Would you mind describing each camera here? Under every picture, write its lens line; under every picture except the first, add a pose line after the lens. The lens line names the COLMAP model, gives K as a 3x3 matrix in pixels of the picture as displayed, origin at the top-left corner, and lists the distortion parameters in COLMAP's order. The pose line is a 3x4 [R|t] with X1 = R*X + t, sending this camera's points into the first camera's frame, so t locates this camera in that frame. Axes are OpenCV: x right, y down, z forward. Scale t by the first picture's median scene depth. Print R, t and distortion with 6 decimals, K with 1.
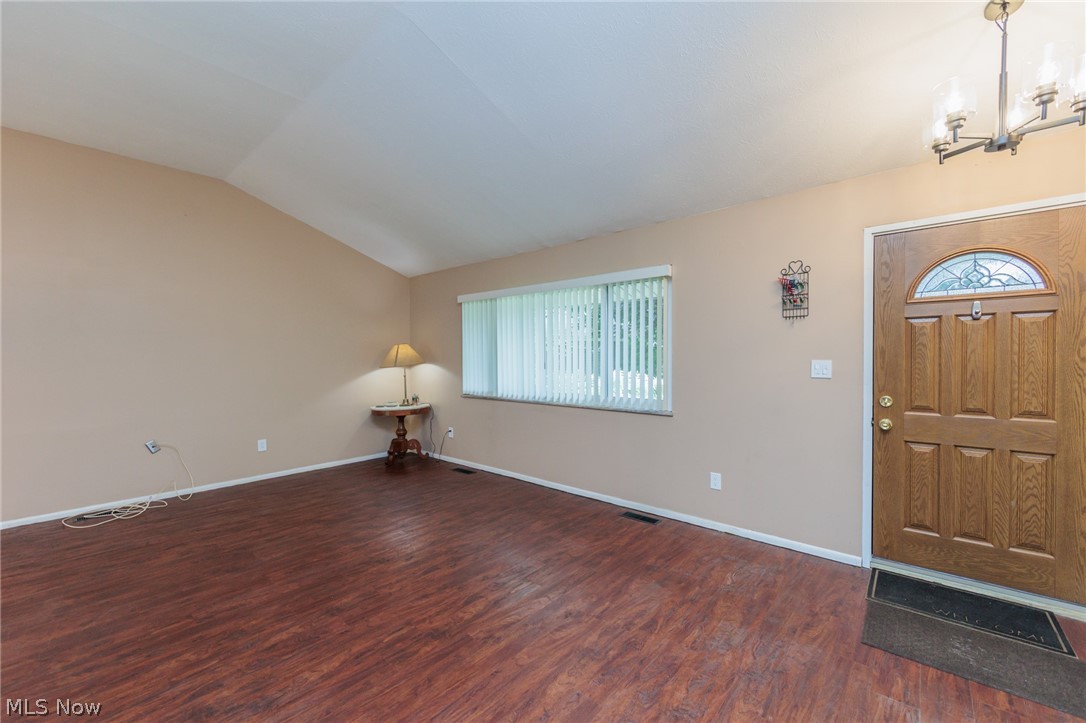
lens RADIAL K [[435.1, 0, 548.1], [0, 435.1, 365.3], [0, 0, 1]] dist [-0.002027, -0.000071]
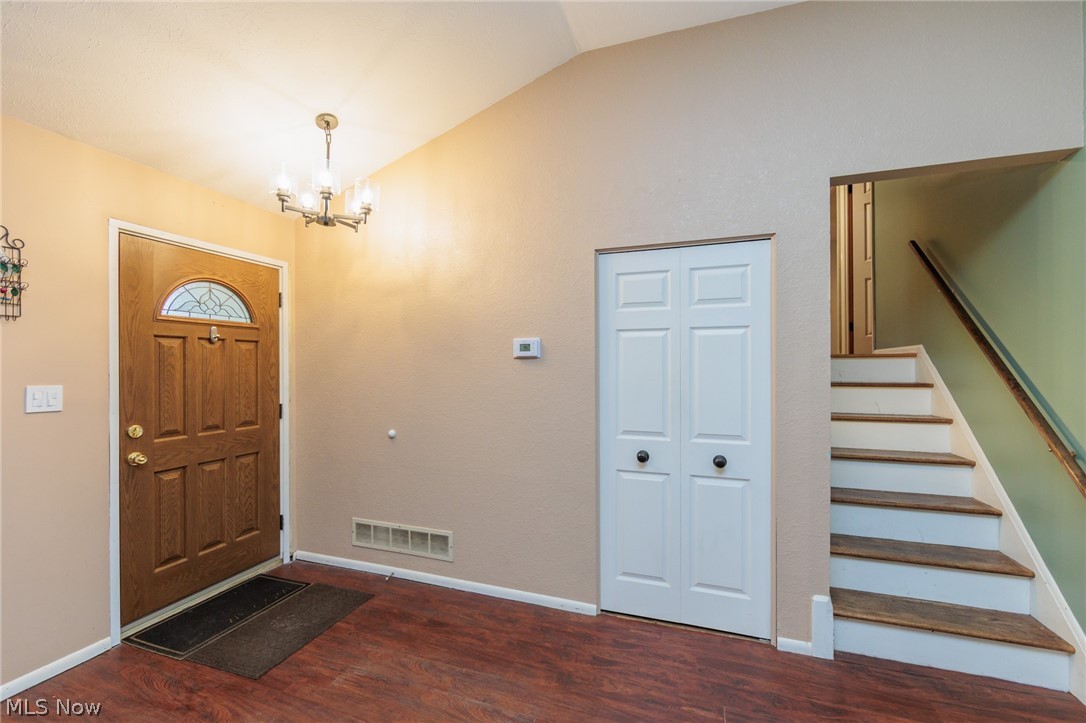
lens RADIAL K [[435.1, 0, 548.1], [0, 435.1, 365.3], [0, 0, 1]] dist [-0.002027, -0.000071]
pose [[-0.369729, 0.010049, 0.929085, -0.327775], [0.021420, 0.999768, -0.002290, -0.028716], [-0.928893, 0.019054, -0.369858, 0.596952]]
